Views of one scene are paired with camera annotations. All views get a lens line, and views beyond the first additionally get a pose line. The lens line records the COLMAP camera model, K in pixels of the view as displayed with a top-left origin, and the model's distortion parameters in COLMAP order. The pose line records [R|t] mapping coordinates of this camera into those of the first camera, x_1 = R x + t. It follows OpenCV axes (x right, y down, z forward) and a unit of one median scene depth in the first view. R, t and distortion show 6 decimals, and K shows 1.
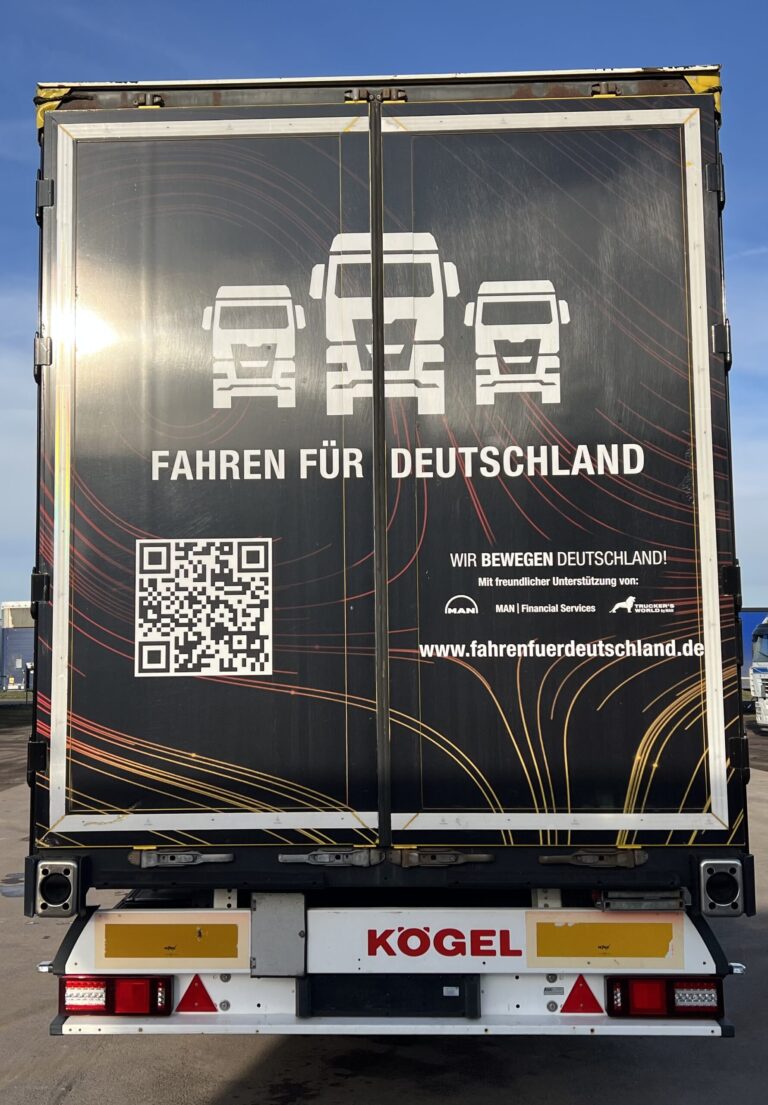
lens RADIAL K [[1079.1, 0, 384.0], [0, 1079.1, 552.5], [0, 0, 1]] dist [0.141907, -0.309103]
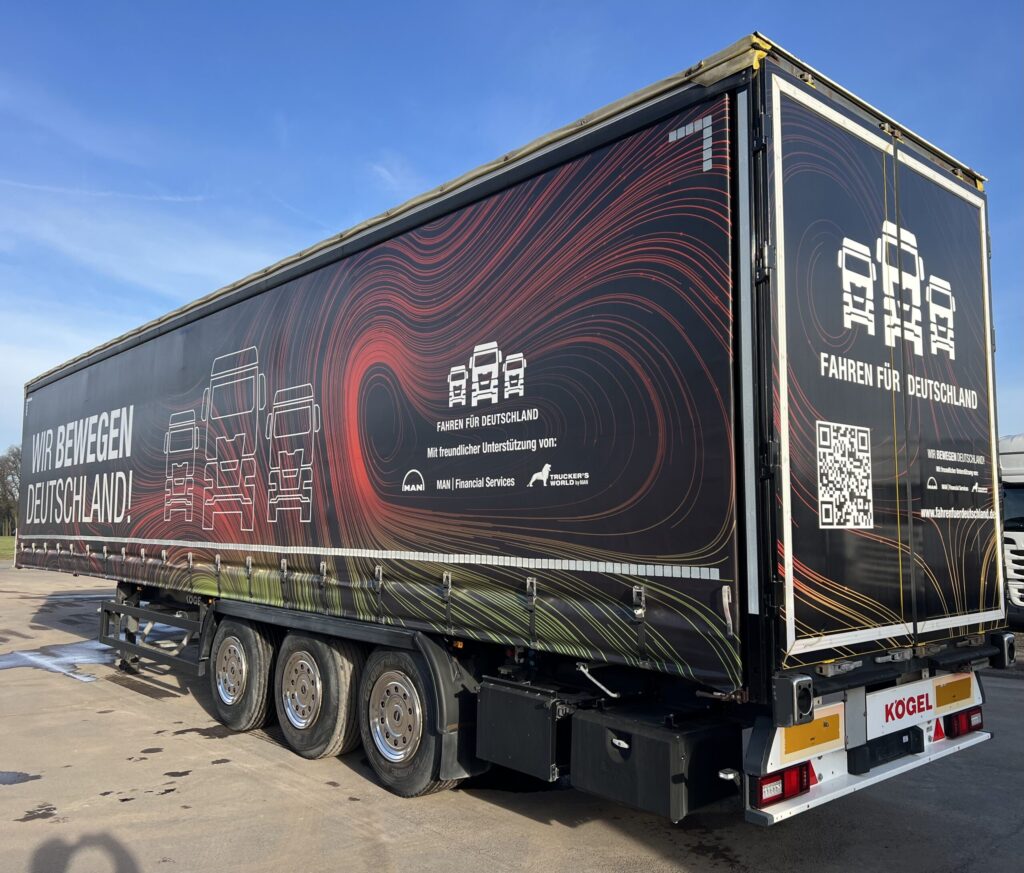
lens RADIAL K [[858.1, 0, 512.0], [0, 858.1, 436.5], [0, 0, 1]] dist [0.008634, 0.004742]
pose [[0.736002, 0.079713, 0.672270, -1.169309], [-0.075345, 0.996519, -0.035673, 0.069798], [-0.672774, -0.024397, 0.739446, 0.500642]]
